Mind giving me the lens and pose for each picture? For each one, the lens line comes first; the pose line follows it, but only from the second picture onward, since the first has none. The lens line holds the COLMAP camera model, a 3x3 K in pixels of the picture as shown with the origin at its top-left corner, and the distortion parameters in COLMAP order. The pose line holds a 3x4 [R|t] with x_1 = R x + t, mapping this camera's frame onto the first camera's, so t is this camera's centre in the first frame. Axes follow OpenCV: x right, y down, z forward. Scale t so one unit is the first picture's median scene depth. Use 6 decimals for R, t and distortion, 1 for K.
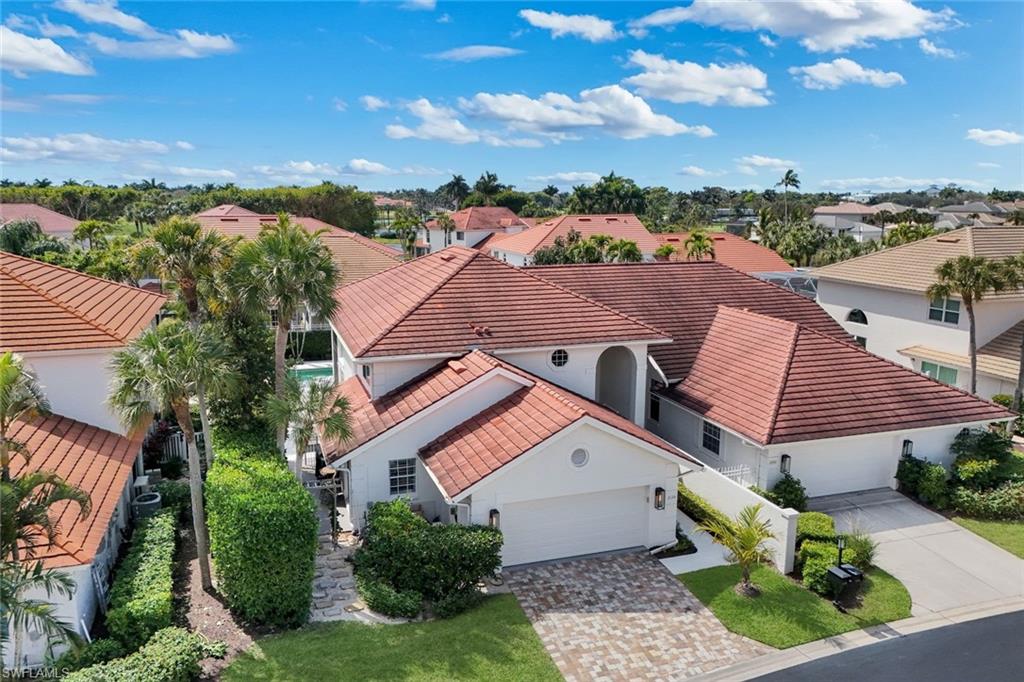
lens RADIAL K [[748.0, 0, 512.0], [0, 748.0, 341.0], [0, 0, 1]] dist [0.078790, -0.078596]
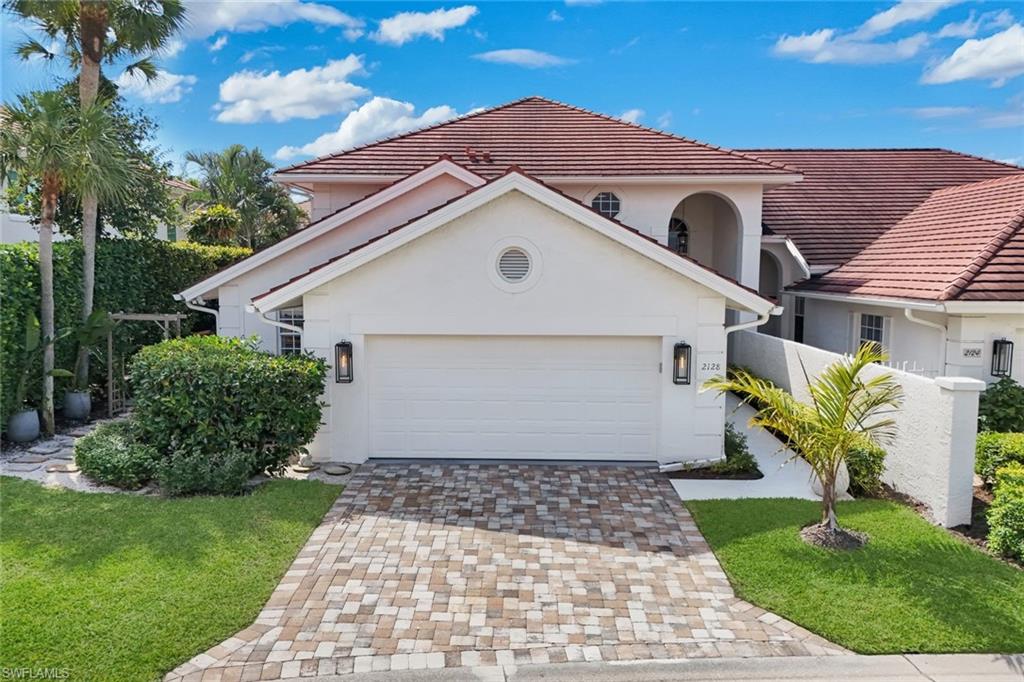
lens RADIAL K [[748.0, 0, 512.0], [0, 748.0, 341.0], [0, 0, 1]] dist [0.078790, -0.078596]
pose [[0.940877, 0.027685, -0.337614, 0.269863], [-0.058846, 0.994859, -0.082414, 0.252194], [0.333597, 0.097409, 0.937670, 0.497066]]
